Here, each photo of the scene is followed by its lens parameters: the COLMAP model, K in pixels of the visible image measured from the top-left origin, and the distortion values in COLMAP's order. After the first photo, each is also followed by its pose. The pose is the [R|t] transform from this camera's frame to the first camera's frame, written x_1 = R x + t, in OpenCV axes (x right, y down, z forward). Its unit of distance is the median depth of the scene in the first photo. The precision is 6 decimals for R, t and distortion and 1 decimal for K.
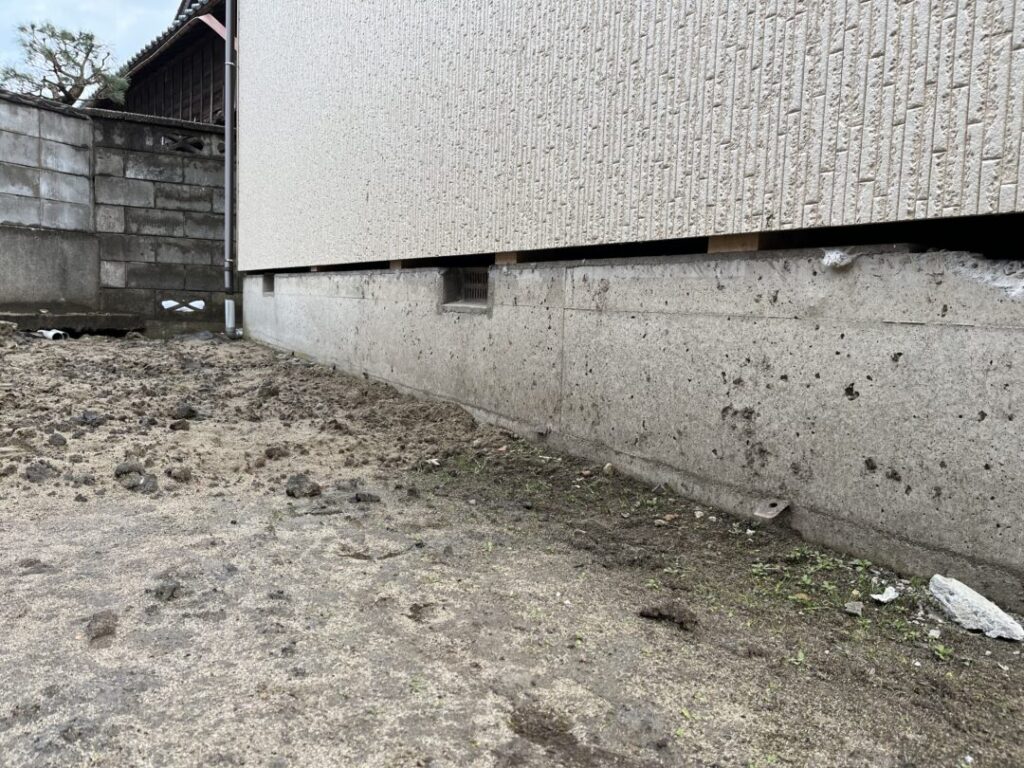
lens RADIAL K [[785.5, 0, 511.3], [0, 785.5, 385.4], [0, 0, 1]] dist [0.020370, -0.035631]
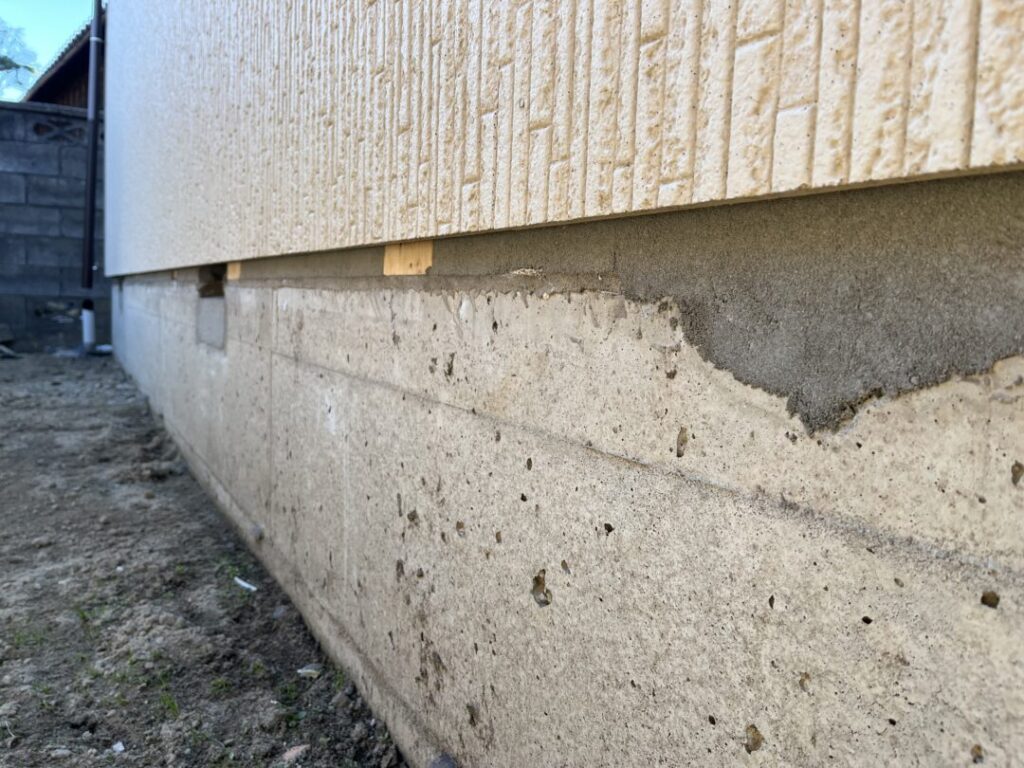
lens RADIAL K [[785.5, 0, 511.6], [0, 785.5, 382.2], [0, 0, 1]] dist [0.020370, -0.035631]
pose [[0.999904, -0.008609, -0.010861, 0.398558], [0.008670, 0.999947, 0.005601, -0.109200], [0.010812, -0.005695, 0.999925, 0.510449]]
